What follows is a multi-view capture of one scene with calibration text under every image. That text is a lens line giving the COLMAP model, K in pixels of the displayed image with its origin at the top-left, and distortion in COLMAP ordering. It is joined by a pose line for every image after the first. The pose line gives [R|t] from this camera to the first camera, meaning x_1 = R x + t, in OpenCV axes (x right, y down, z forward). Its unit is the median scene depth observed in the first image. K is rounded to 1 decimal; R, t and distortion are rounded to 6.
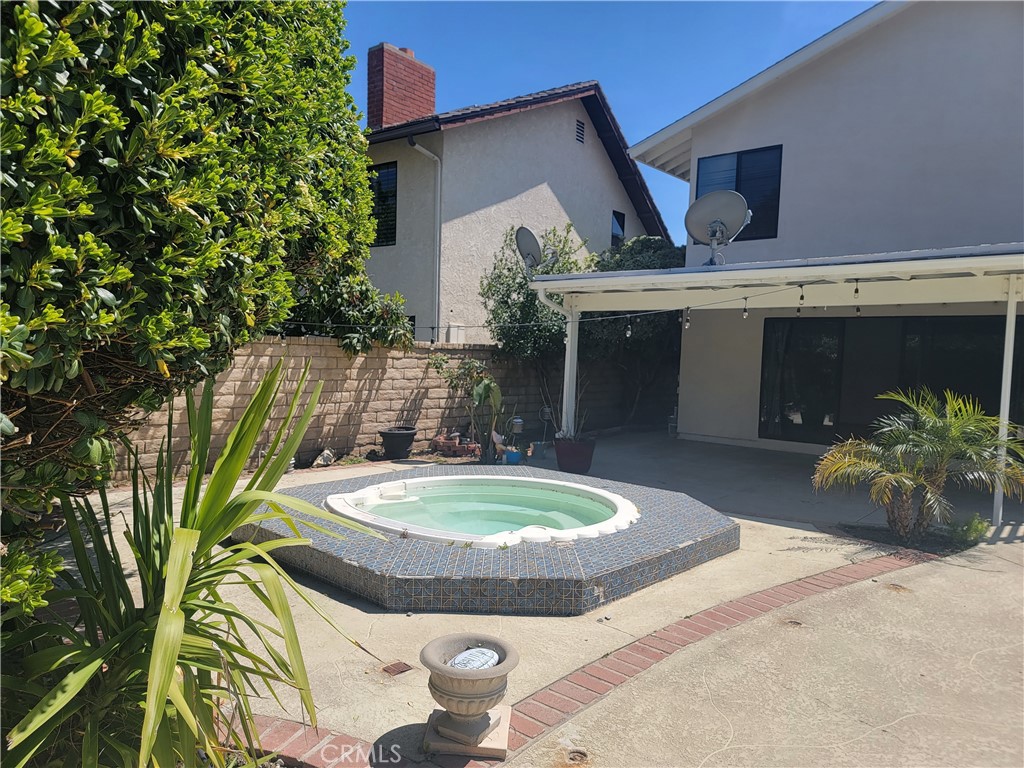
lens RADIAL K [[713.4, 0, 512.0], [0, 713.4, 384.0], [0, 0, 1]] dist [0.003731, 0.002443]
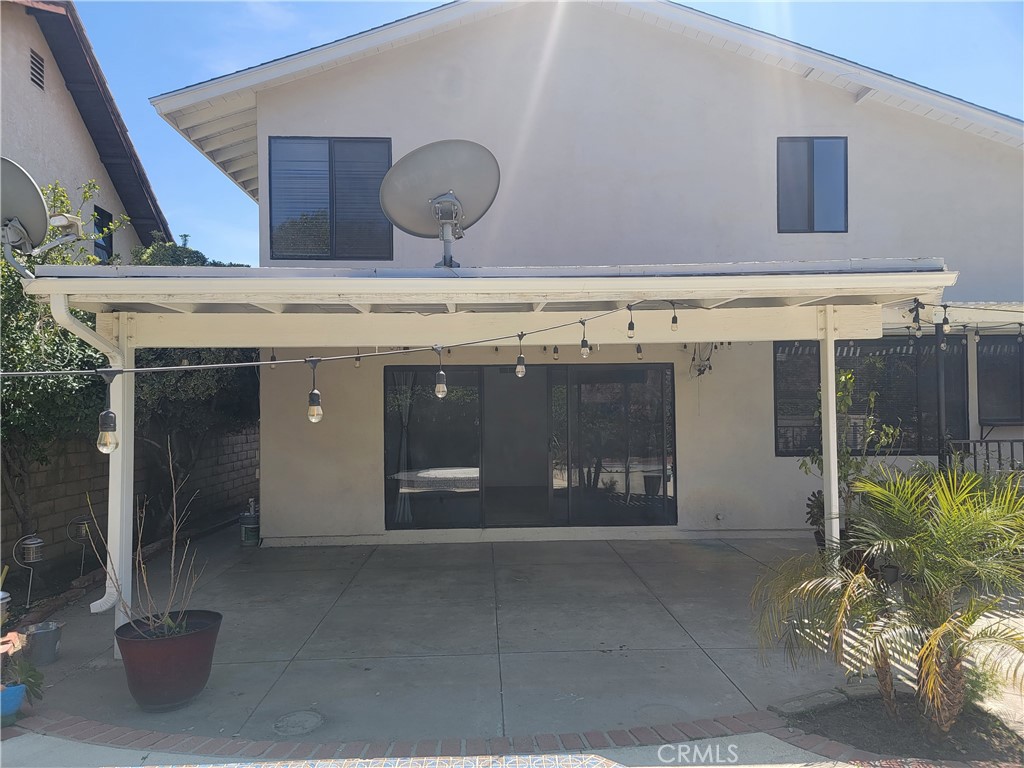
lens RADIAL K [[696.4, 0, 512.0], [0, 696.4, 384.0], [0, 0, 1]] dist [0.087311, -0.075016]
pose [[0.727640, -0.014513, 0.685806, -0.046894], [0.064734, 0.996767, -0.047589, -0.029942], [-0.682898, 0.079022, 0.726227, 0.383695]]
